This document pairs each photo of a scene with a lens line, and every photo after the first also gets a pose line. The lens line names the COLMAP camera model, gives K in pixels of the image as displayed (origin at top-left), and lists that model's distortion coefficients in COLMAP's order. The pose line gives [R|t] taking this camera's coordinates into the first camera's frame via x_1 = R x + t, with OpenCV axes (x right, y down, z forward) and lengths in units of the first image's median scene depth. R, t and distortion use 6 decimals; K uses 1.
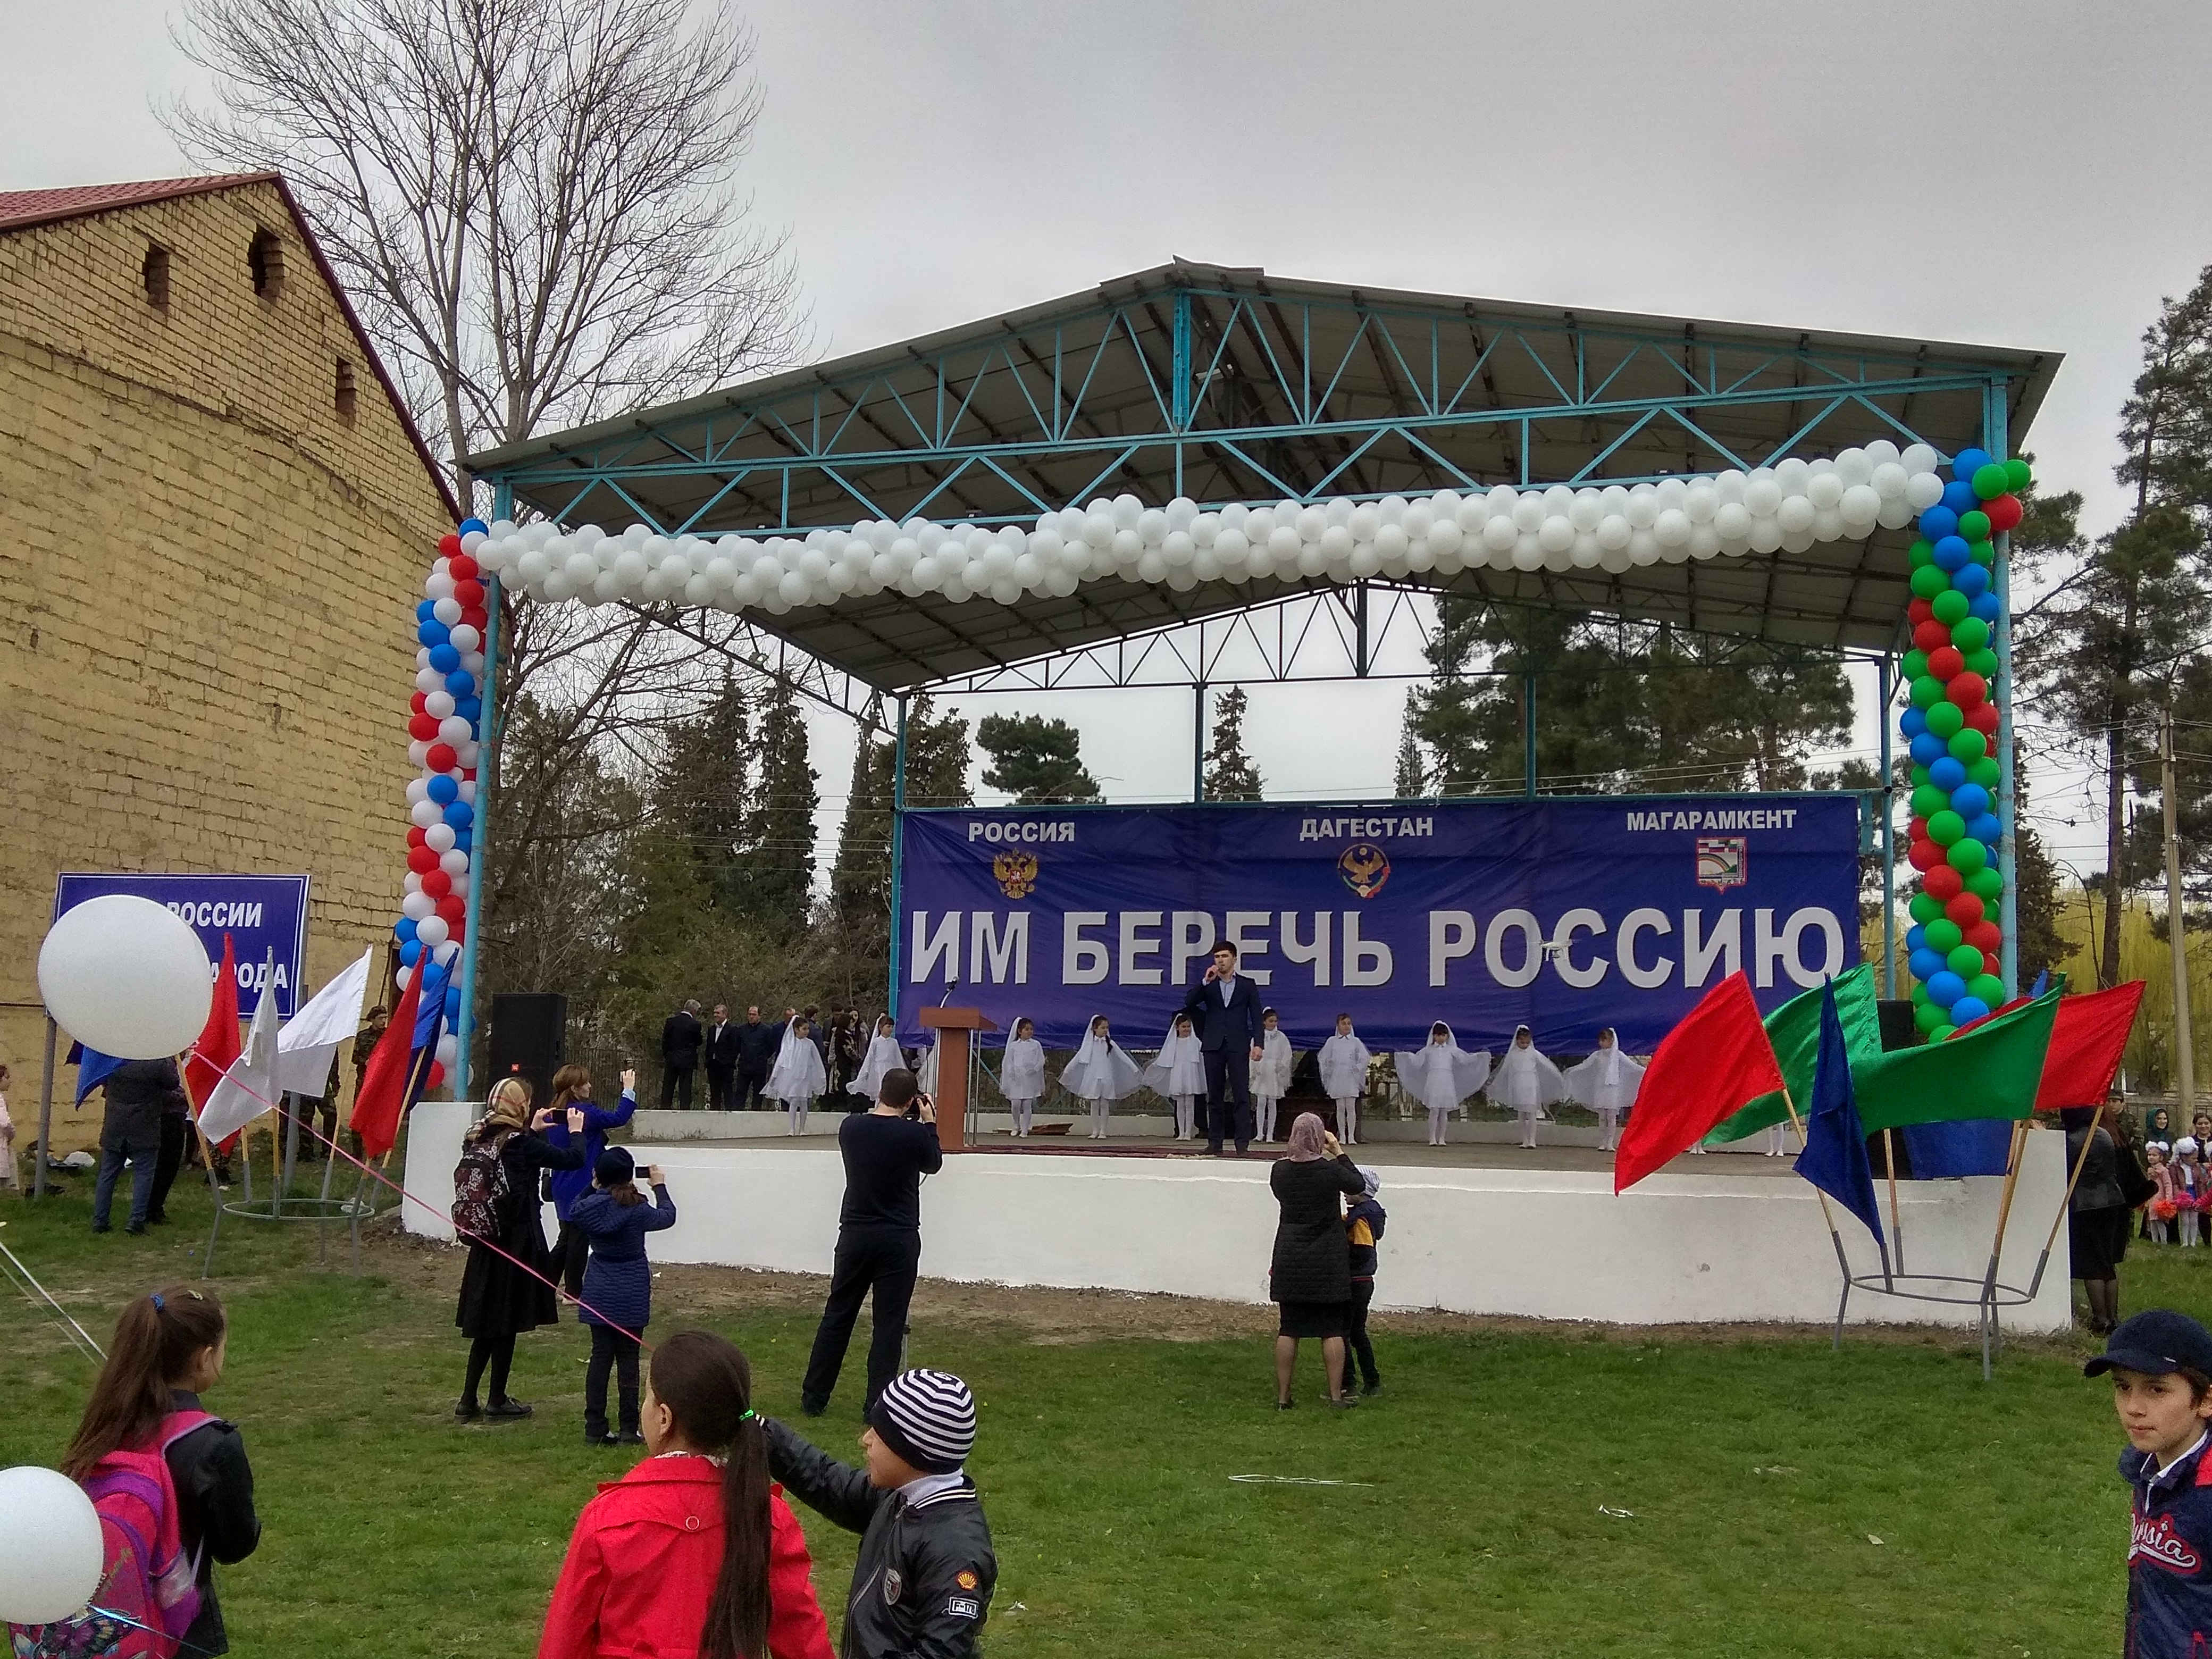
lens RADIAL K [[2222.3, 0, 1106.0], [0, 2222.3, 829.5], [0, 0, 1]] dist [0.151946, -0.273134]
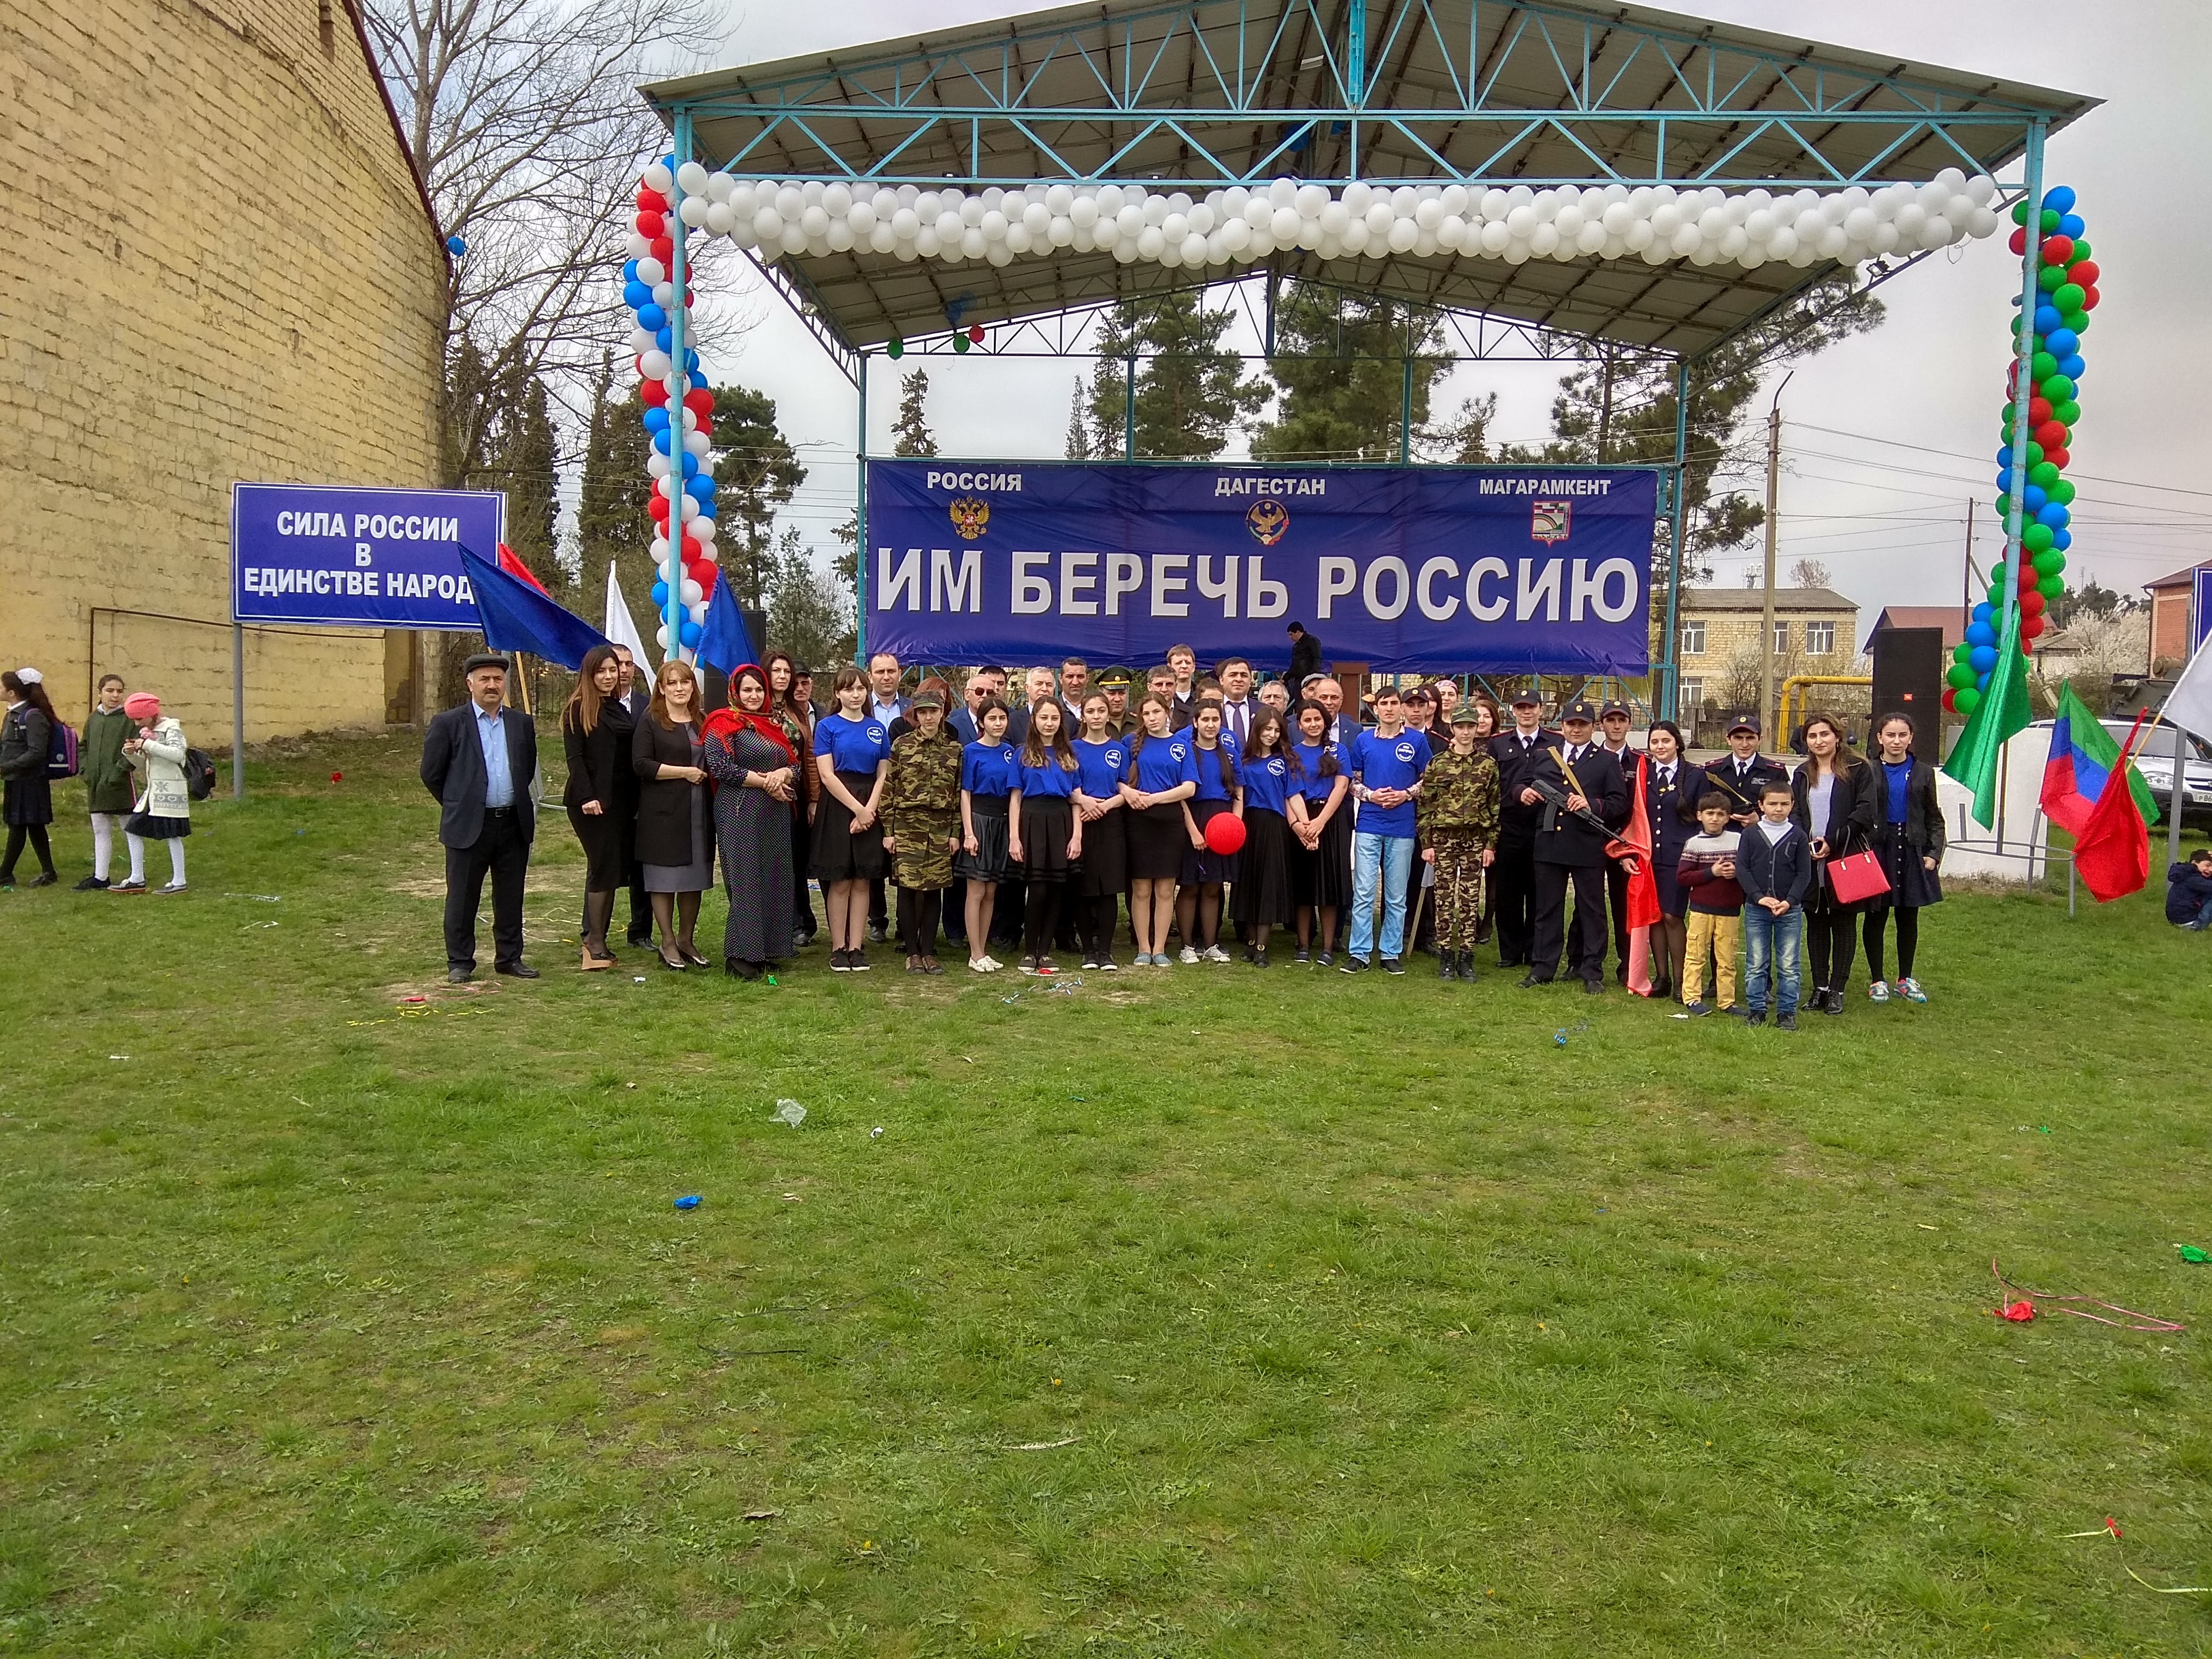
lens RADIAL K [[1722.8, 0, 1106.0], [0, 1722.8, 829.5], [0, 0, 1]] dist [0.108987, -0.171287]
pose [[0.972174, -0.014752, 0.233796, -0.194793], [-0.029581, 0.982296, 0.184986, 0.011070], [-0.232386, -0.186754, 0.954526, 0.086616]]
